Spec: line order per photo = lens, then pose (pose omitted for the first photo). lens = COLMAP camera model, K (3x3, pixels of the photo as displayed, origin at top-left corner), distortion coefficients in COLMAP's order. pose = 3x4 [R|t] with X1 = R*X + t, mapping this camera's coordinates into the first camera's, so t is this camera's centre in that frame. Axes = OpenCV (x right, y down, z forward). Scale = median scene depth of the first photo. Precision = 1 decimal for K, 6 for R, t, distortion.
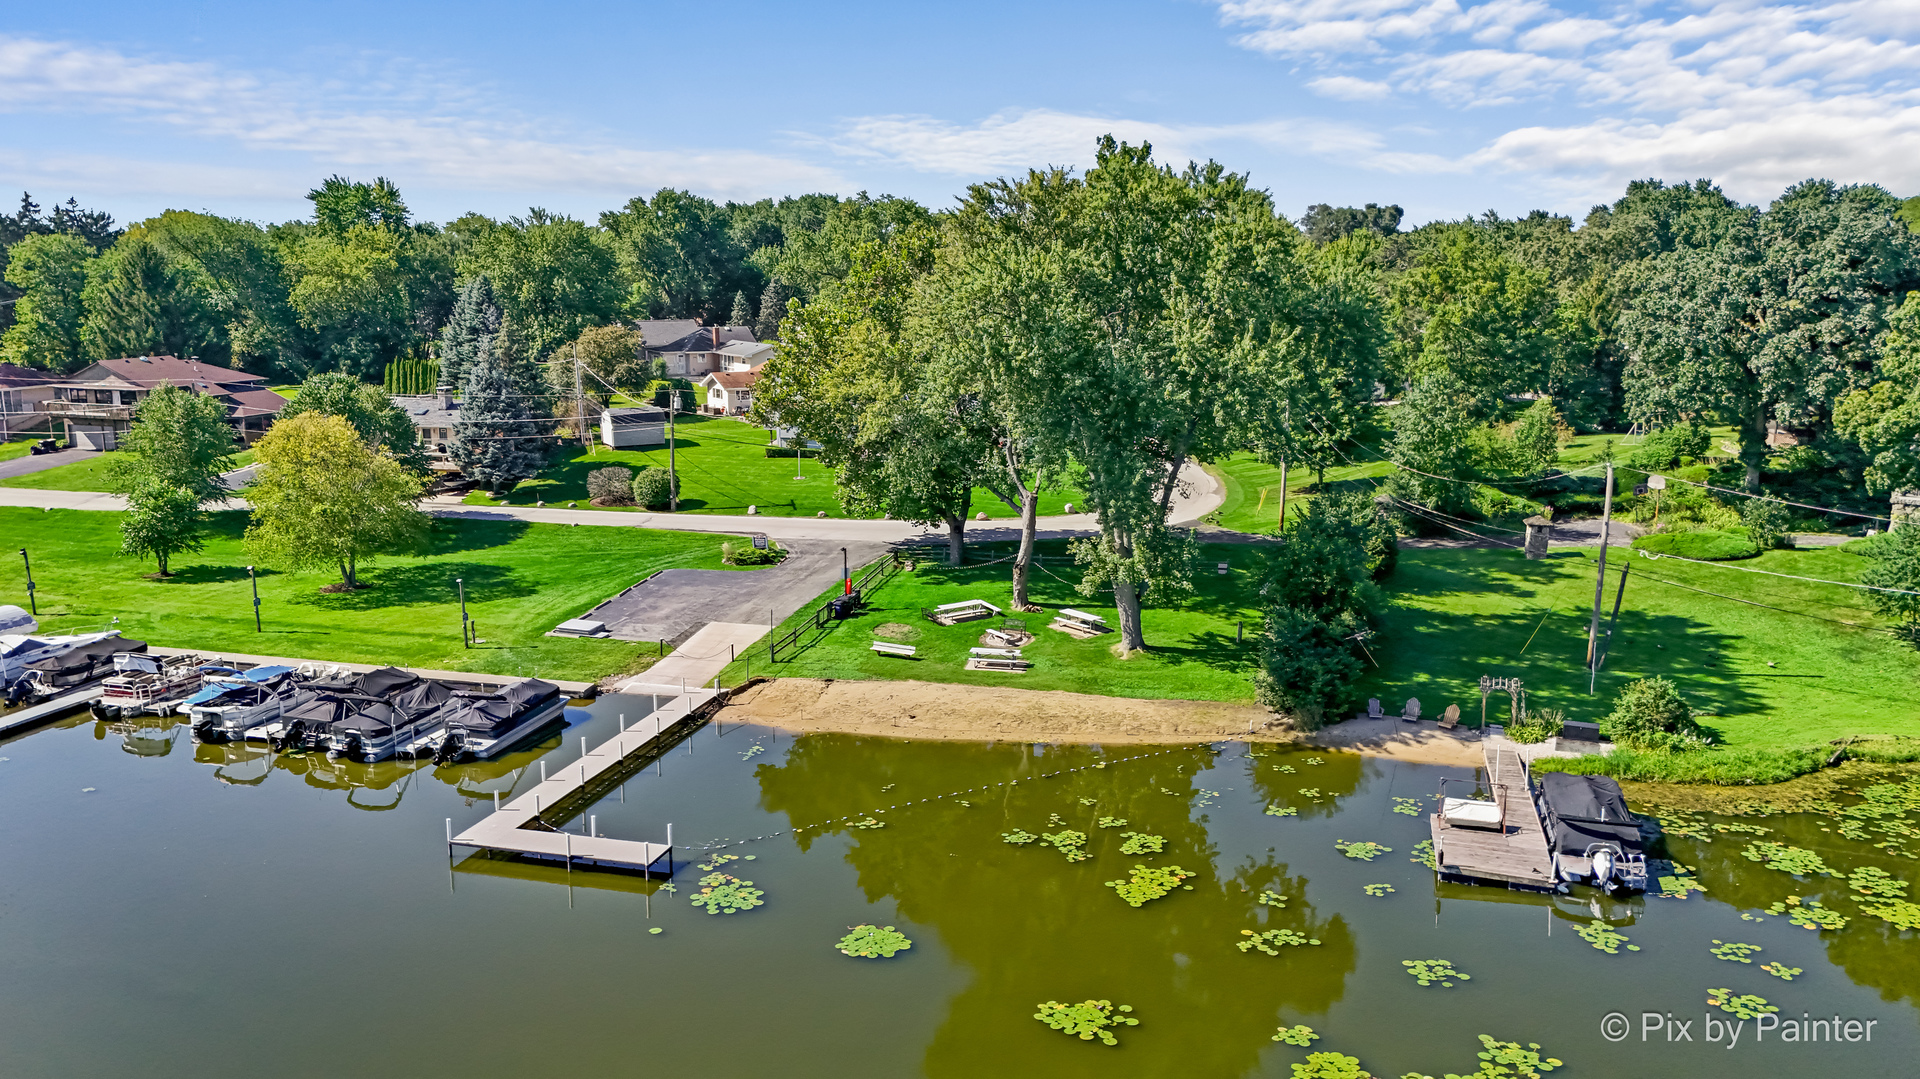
lens RADIAL K [[1434.1, 0, 987.1], [0, 1434.1, 463.7], [0, 0, 1]] dist [0.066038, -0.068196]
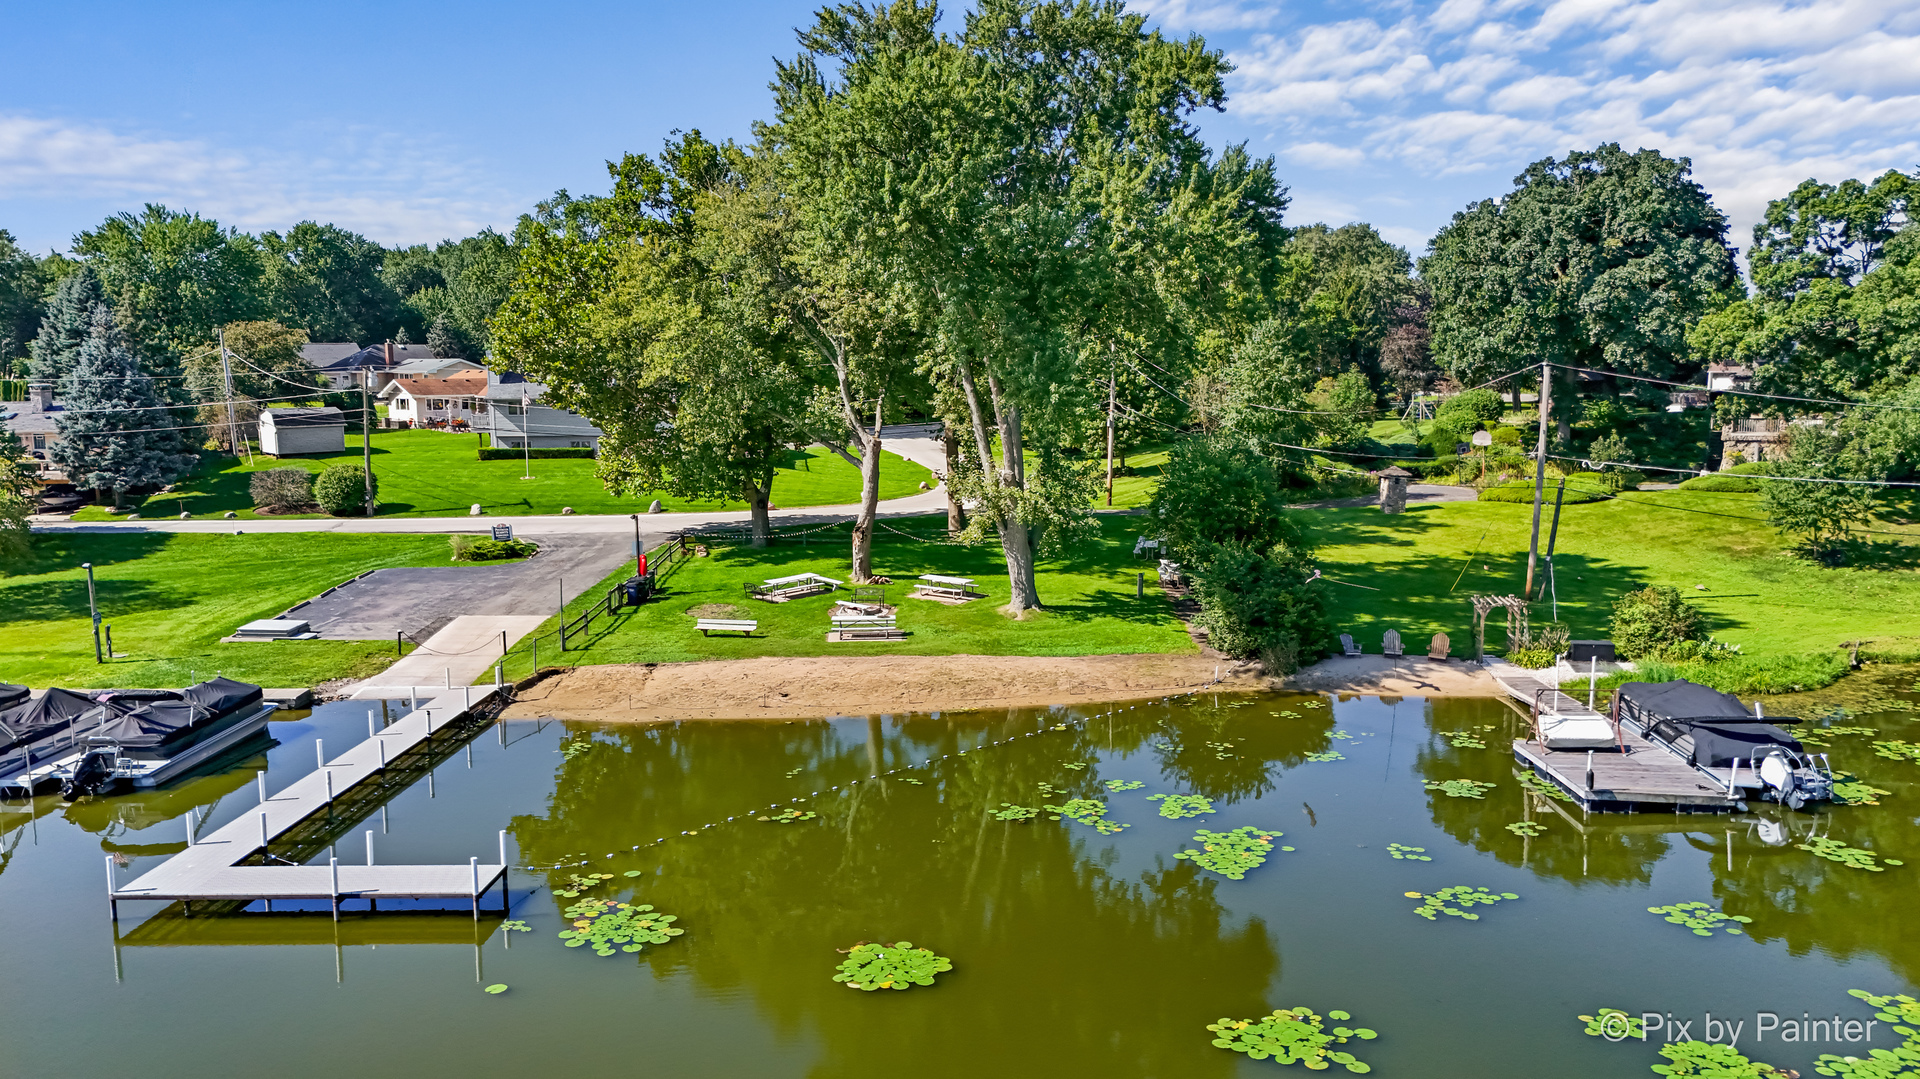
lens RADIAL K [[1434.1, 0, 987.1], [0, 1434.1, 463.7], [0, 0, 1]] dist [0.066038, -0.068196]
pose [[0.973510, -0.033597, 0.226163, -0.093872], [0.045420, 0.997849, -0.047277, 0.080137], [-0.224088, 0.056297, 0.972941, 0.204122]]
